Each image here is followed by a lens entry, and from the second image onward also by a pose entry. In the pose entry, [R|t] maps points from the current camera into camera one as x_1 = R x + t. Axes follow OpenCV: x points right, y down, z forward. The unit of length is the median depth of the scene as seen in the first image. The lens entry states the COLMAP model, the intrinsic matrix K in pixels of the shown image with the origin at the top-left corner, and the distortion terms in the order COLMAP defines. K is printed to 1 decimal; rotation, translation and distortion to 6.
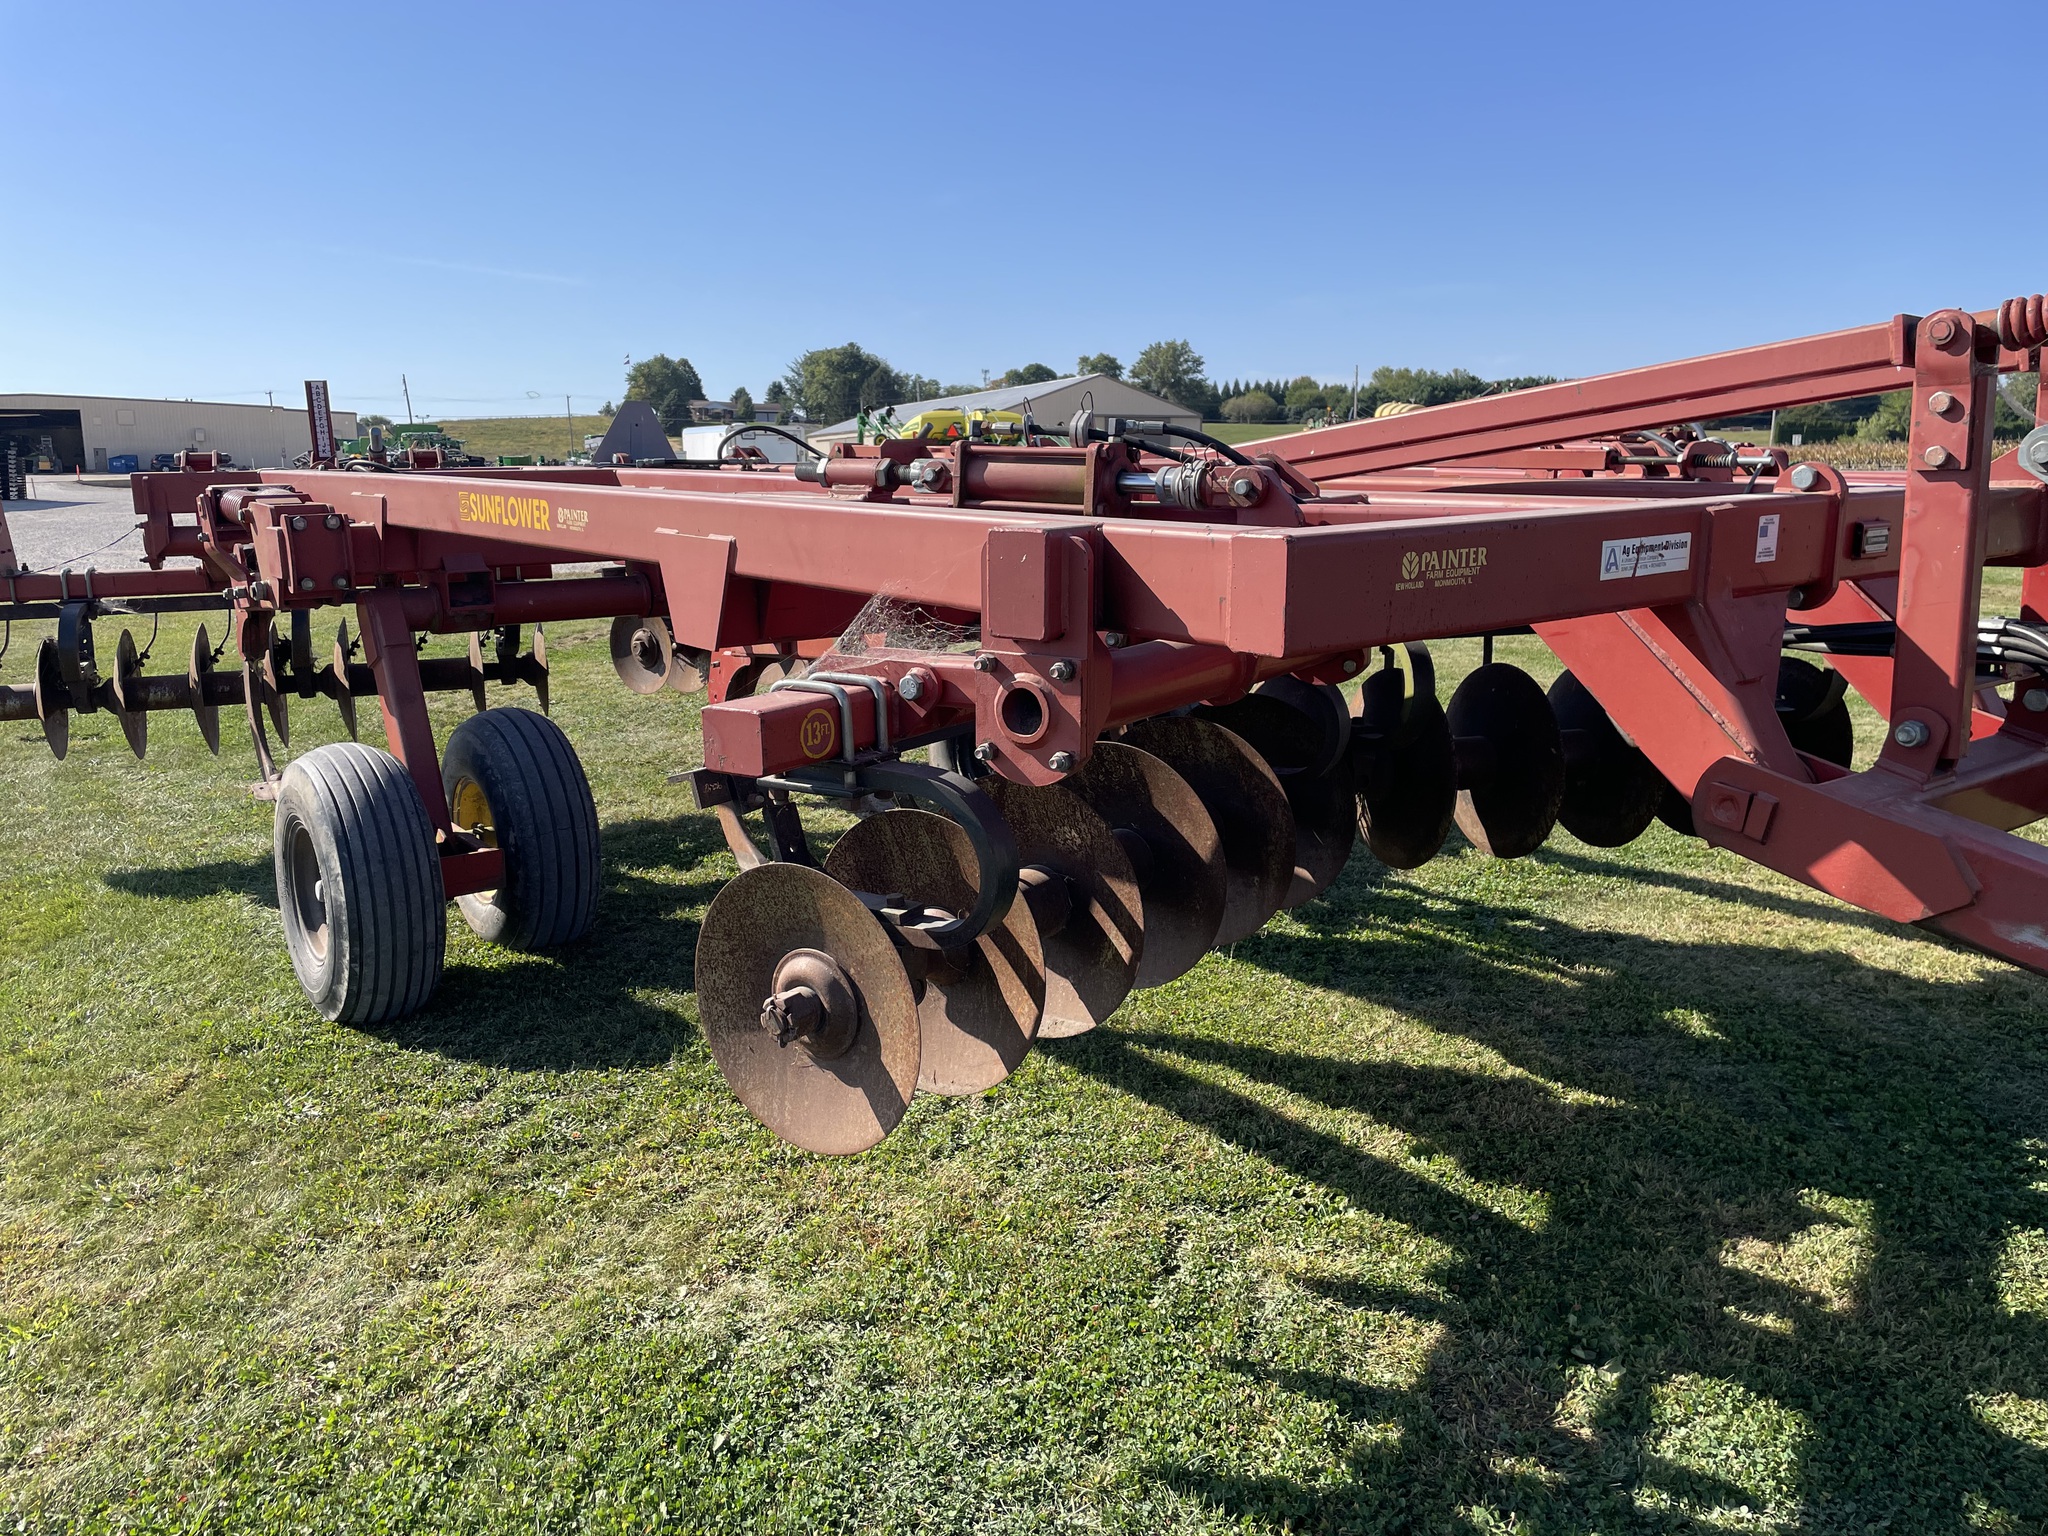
lens RADIAL K [[1537.7, 0, 1014.3], [0, 1537.7, 770.2], [0, 0, 1]] dist [0.082035, -0.110058]
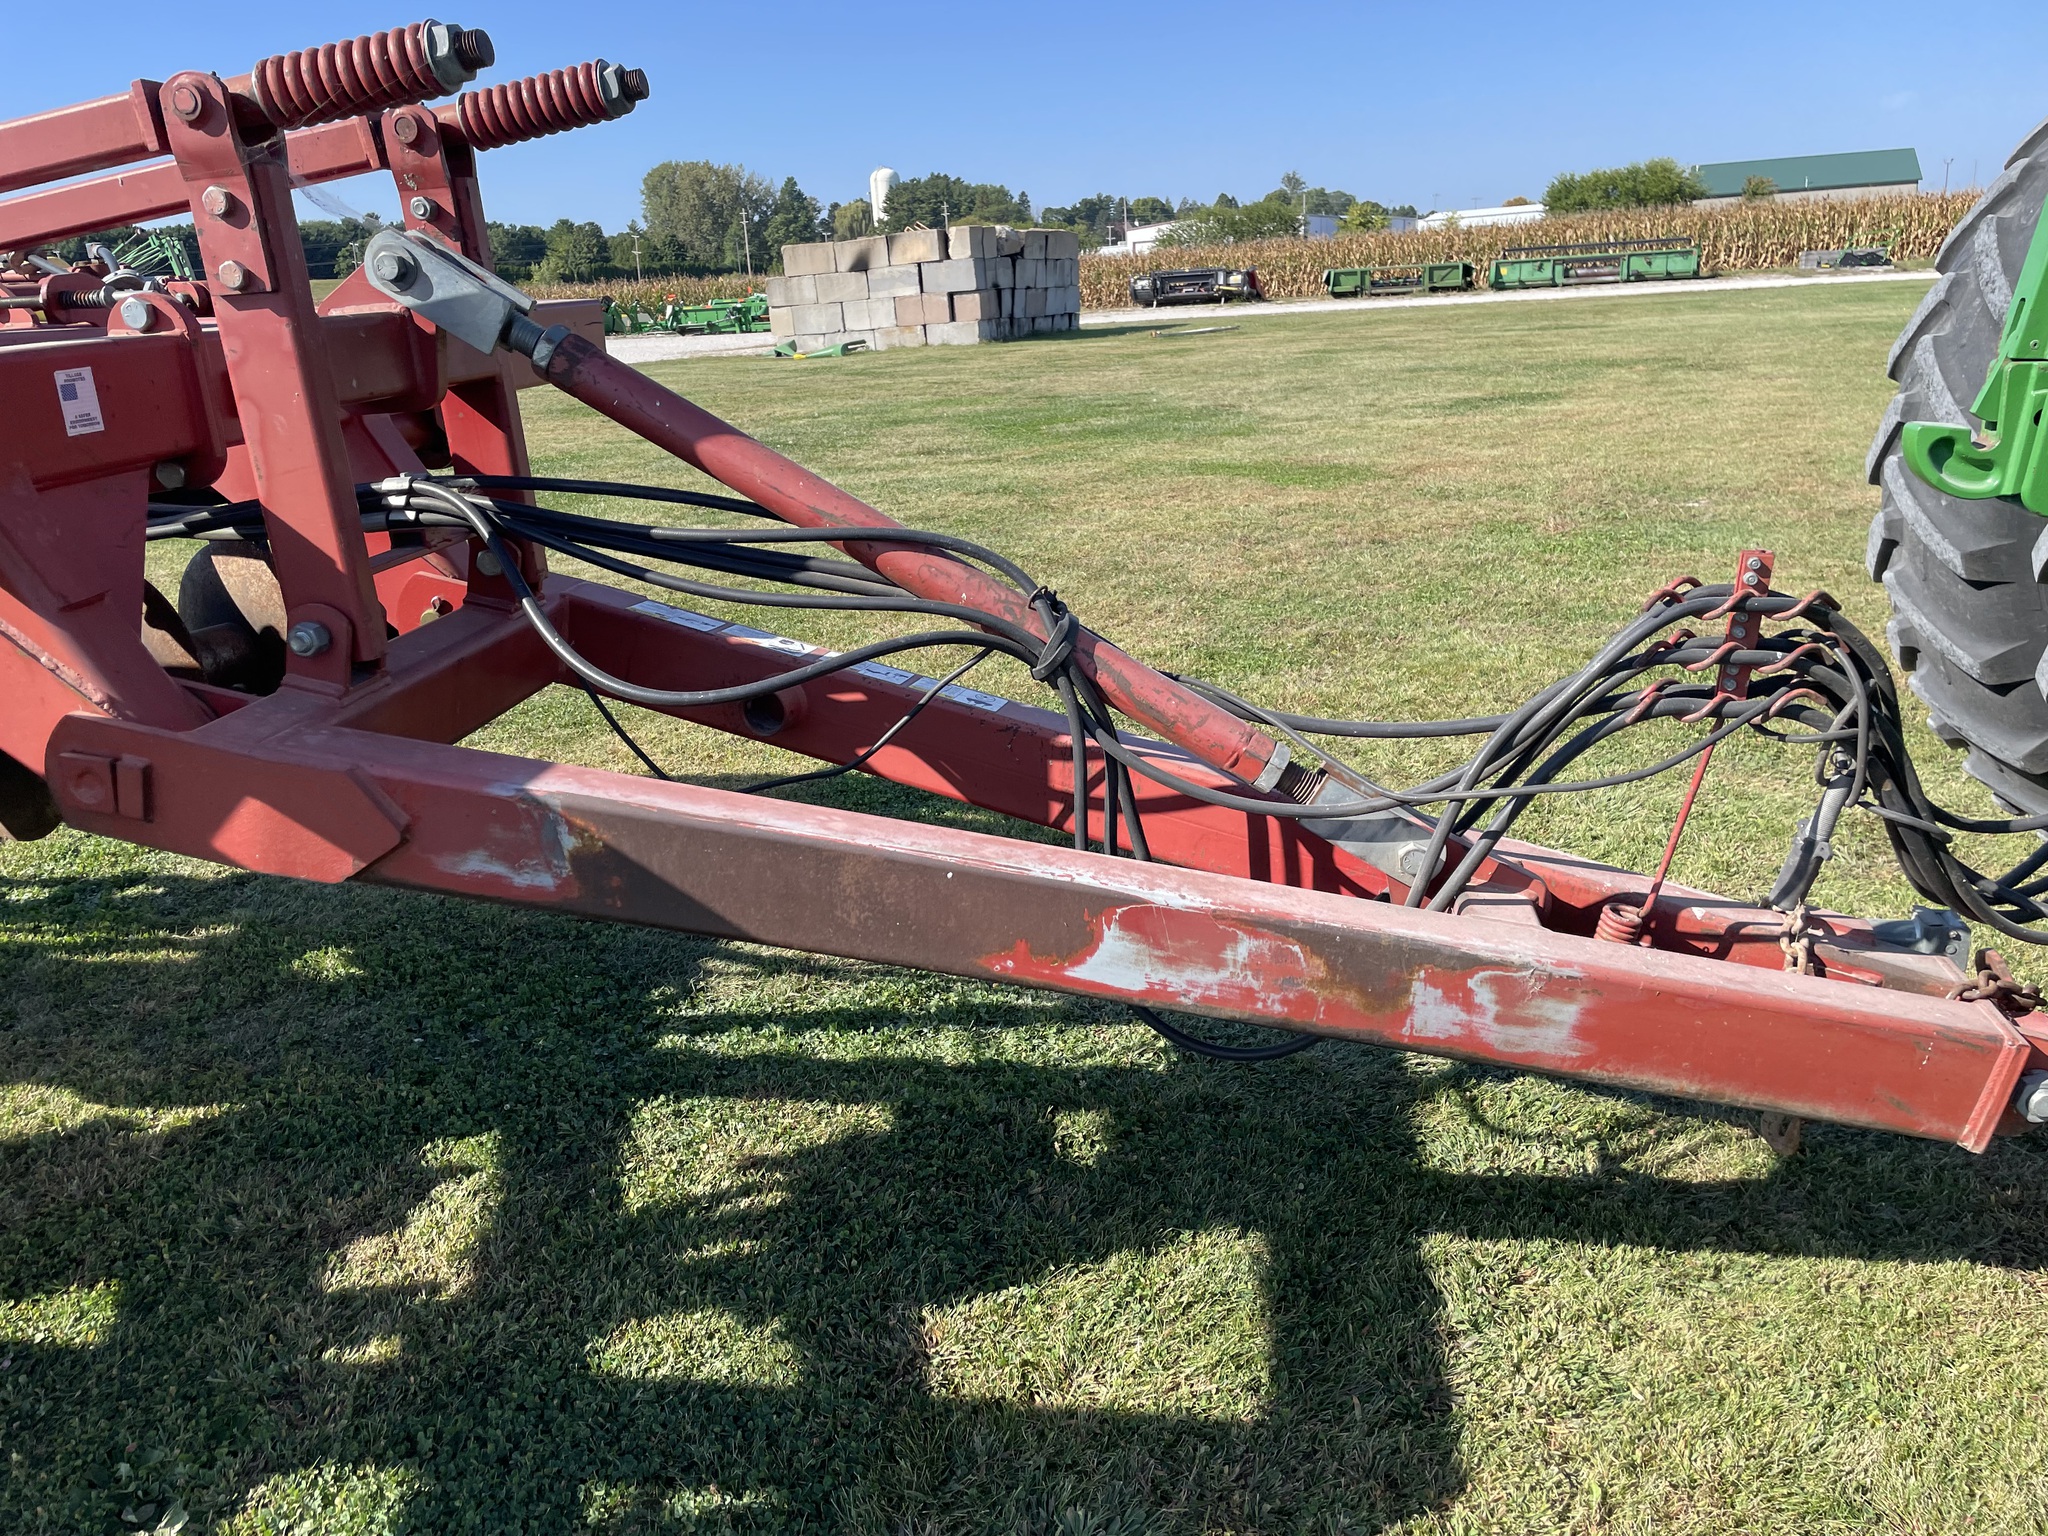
lens RADIAL K [[1470.9, 0, 1024.0], [0, 1470.9, 768.0], [0, 0, 1]] dist [0.007186, -0.002428]
pose [[0.720077, -0.250089, 0.647259, 0.274483], [0.182440, 0.968209, 0.171133, -0.017534], [-0.669481, -0.005143, 0.742812, 0.167448]]
